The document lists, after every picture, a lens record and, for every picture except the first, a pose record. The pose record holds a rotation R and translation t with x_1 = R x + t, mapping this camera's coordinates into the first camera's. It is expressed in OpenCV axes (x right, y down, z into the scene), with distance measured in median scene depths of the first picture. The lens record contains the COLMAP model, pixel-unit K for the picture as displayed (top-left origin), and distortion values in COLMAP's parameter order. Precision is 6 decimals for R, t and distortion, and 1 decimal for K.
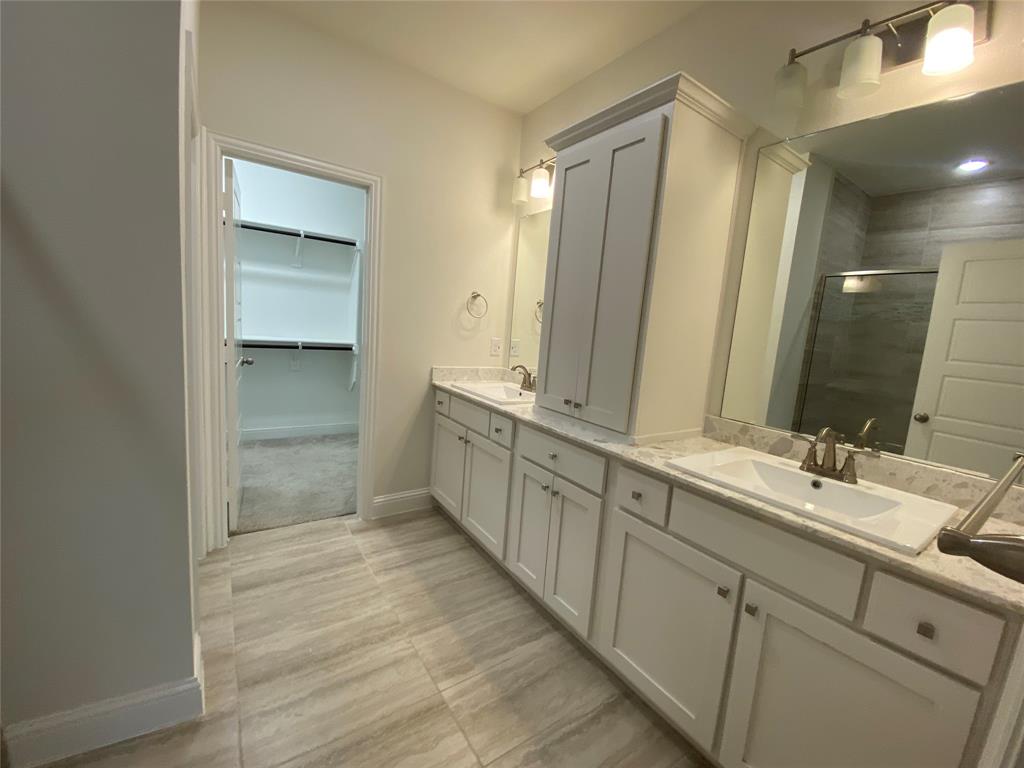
lens RADIAL K [[414.7, 0, 513.7], [0, 414.7, 378.0], [0, 0, 1]] dist [0.024384, -0.024666]
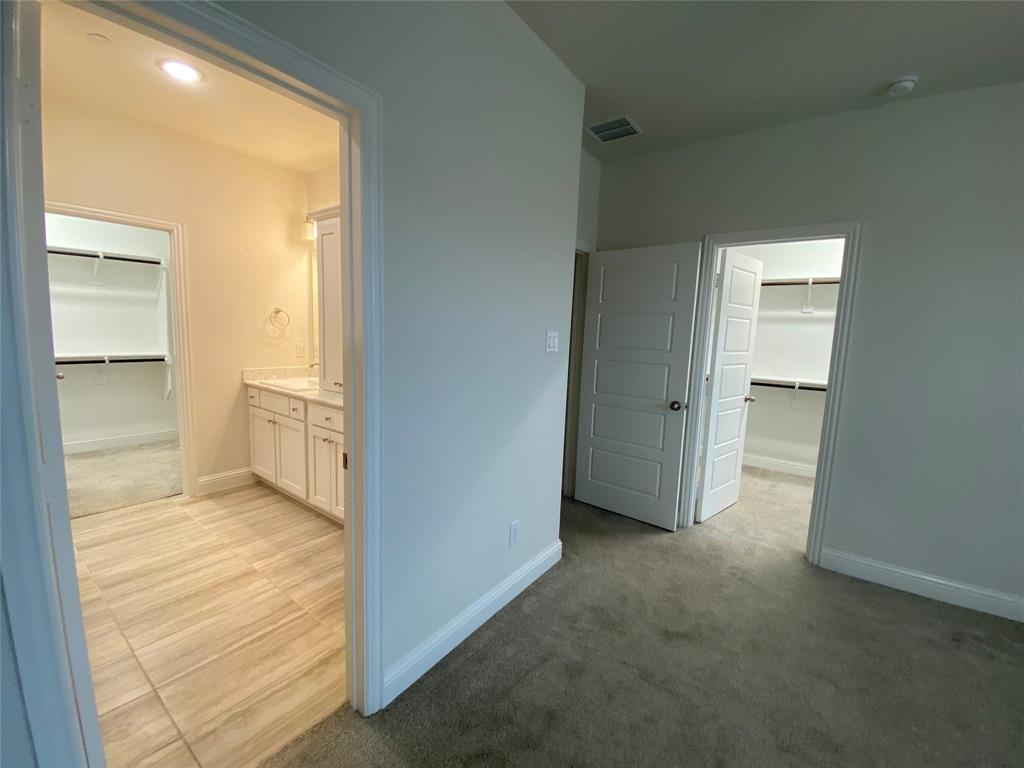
lens RADIAL K [[414.7, 0, 513.7], [0, 414.7, 378.0], [0, 0, 1]] dist [0.024384, -0.024666]
pose [[0.944185, -0.080521, 0.319422, 0.184613], [0.077446, 0.996746, 0.022340, 0.036464], [-0.320182, 0.003645, 0.947349, -0.495104]]
